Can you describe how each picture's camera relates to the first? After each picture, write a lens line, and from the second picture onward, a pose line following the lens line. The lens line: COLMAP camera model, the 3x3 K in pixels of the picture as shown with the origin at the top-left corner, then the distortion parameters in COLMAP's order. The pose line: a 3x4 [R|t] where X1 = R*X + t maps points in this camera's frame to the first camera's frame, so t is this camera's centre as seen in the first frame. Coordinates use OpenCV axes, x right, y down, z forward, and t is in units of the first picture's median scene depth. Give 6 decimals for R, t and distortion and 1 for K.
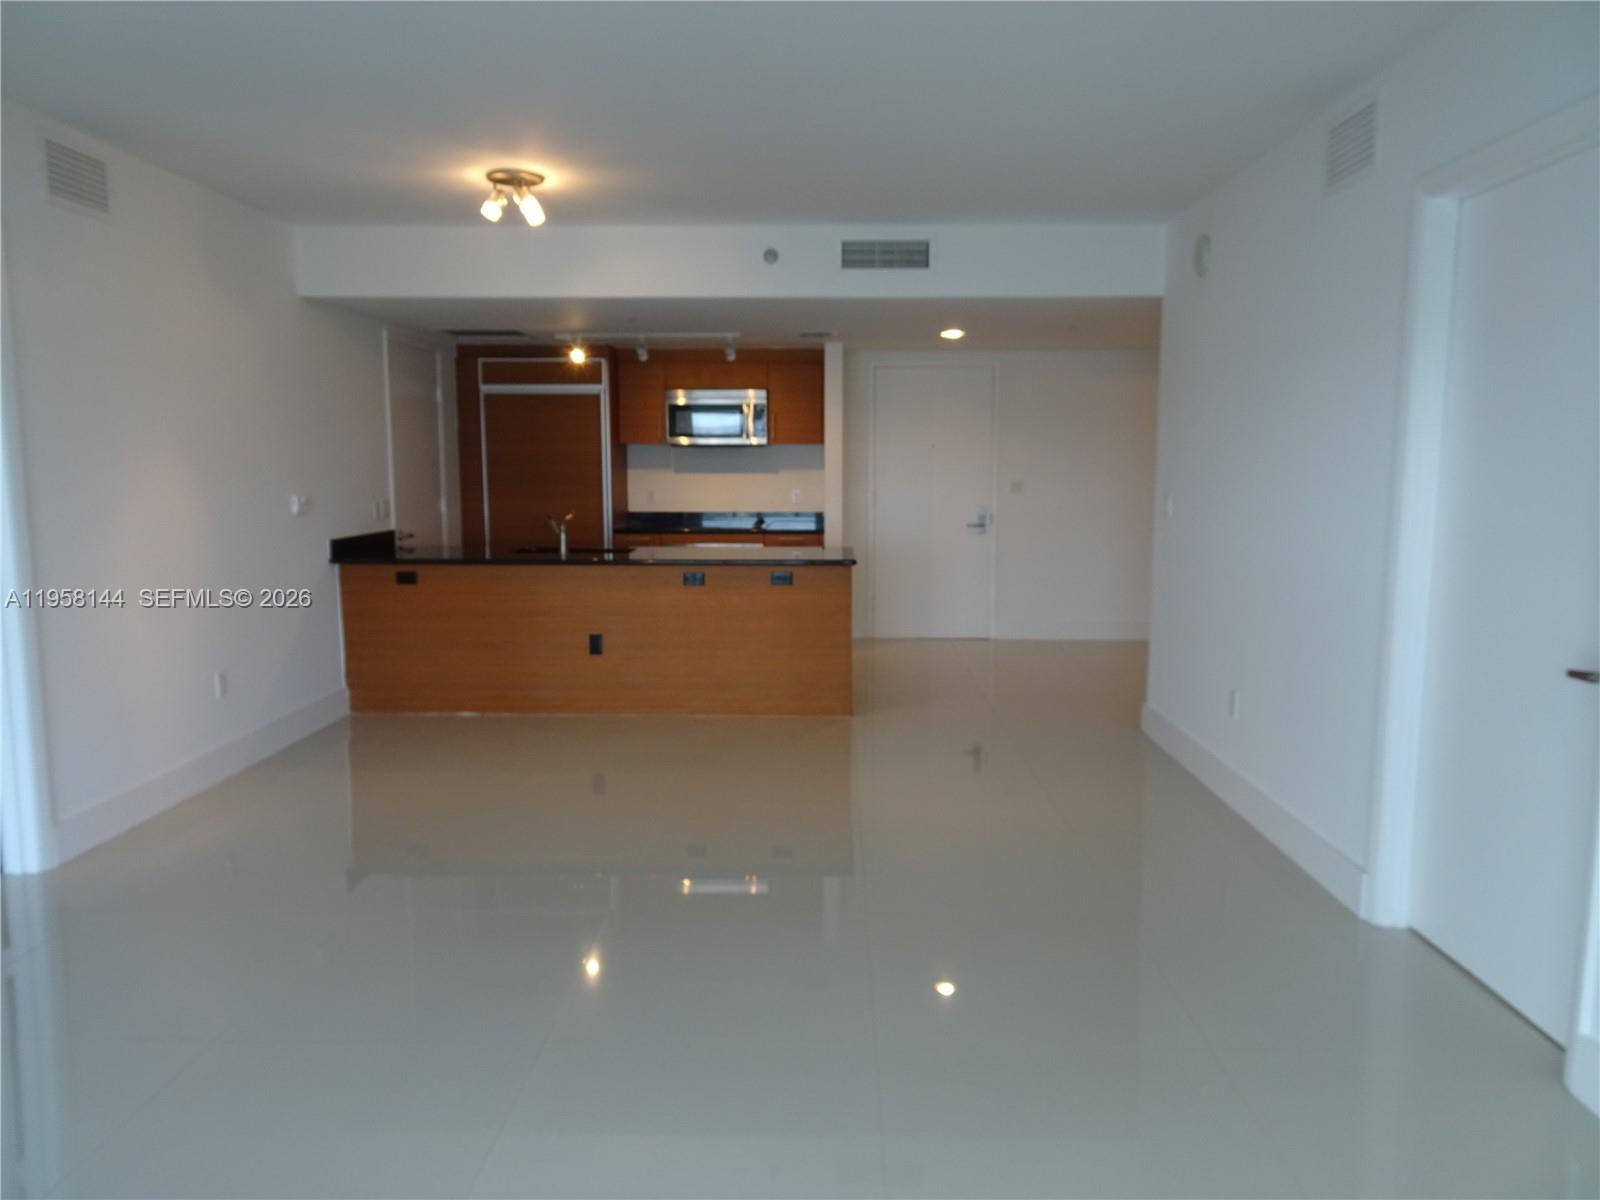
lens RADIAL K [[1125.7, 0, 800.0], [0, 1125.7, 600.0], [0, 0, 1]] dist [0.075156, 0.001768]
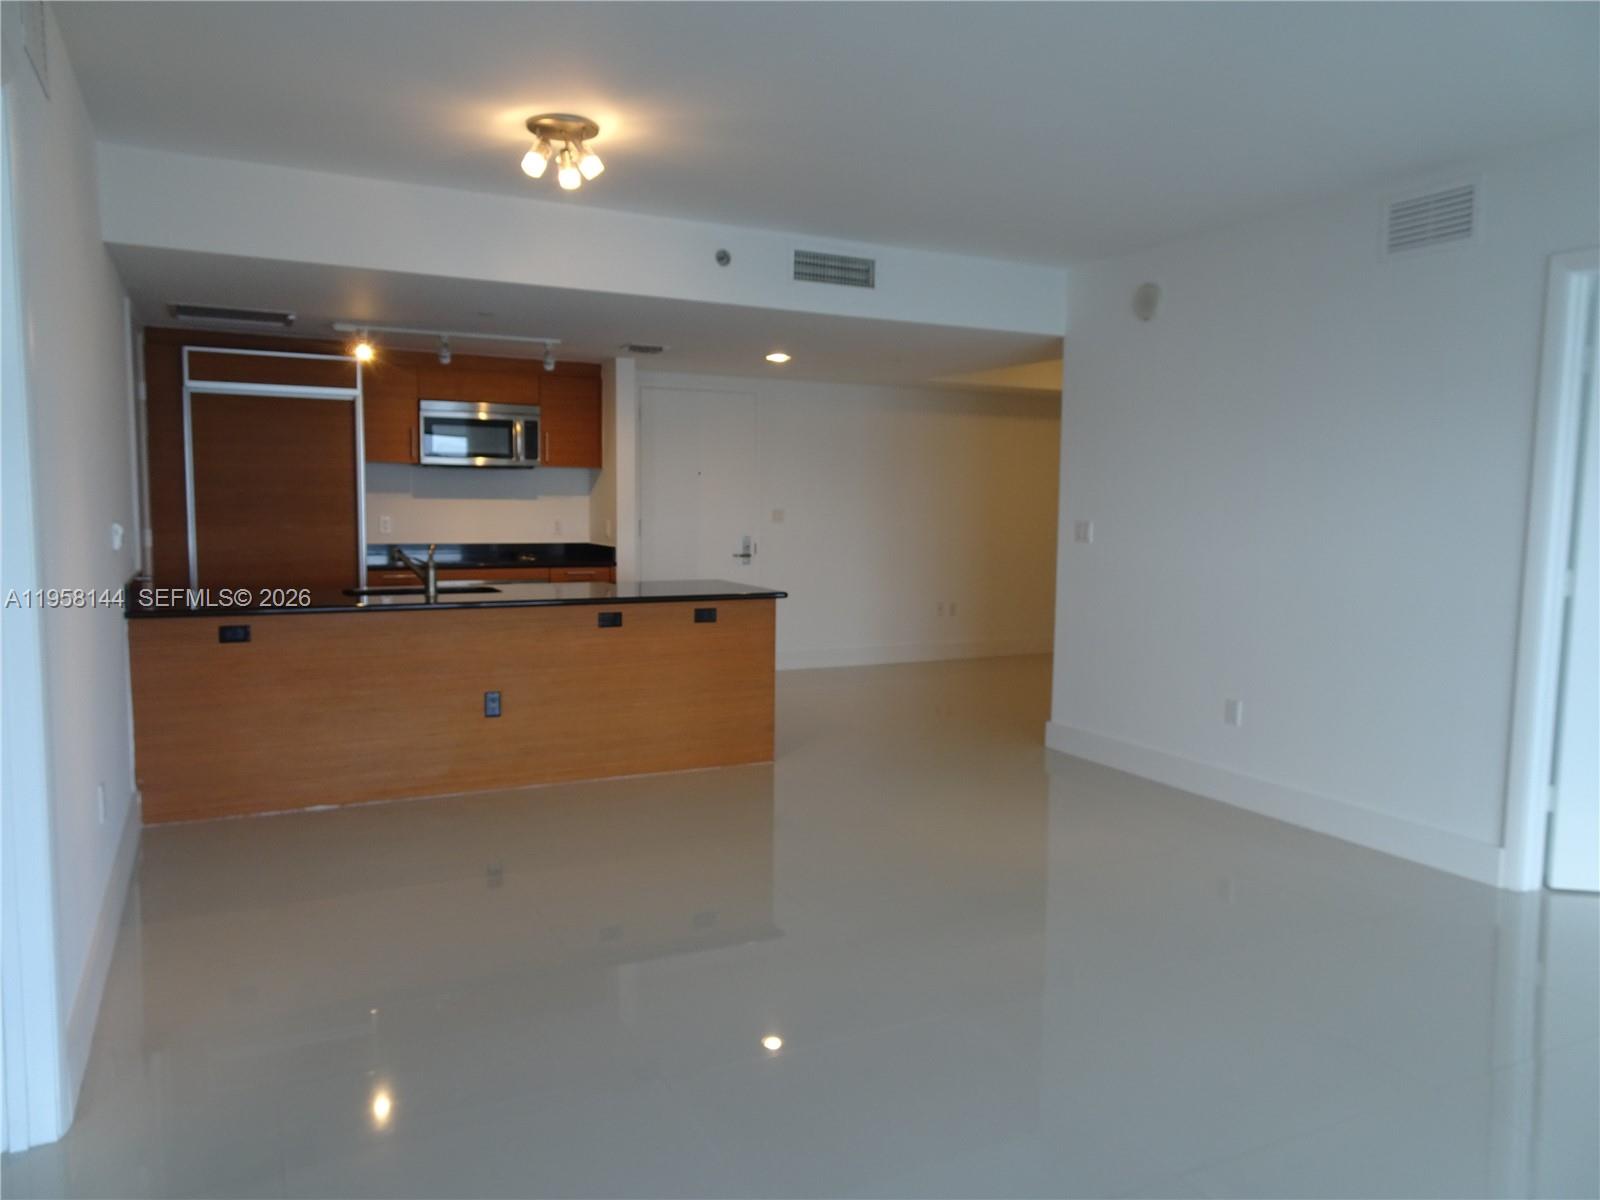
lens RADIAL K [[1144.7, 0, 800.0], [0, 1144.7, 600.0], [0, 0, 1]] dist [0.064994, 0.001008]
pose [[0.887765, -0.031453, 0.459220, -0.306254], [0.045197, 0.998798, -0.018965, -0.008587], [-0.458072, 0.037592, 0.888120, 0.127097]]
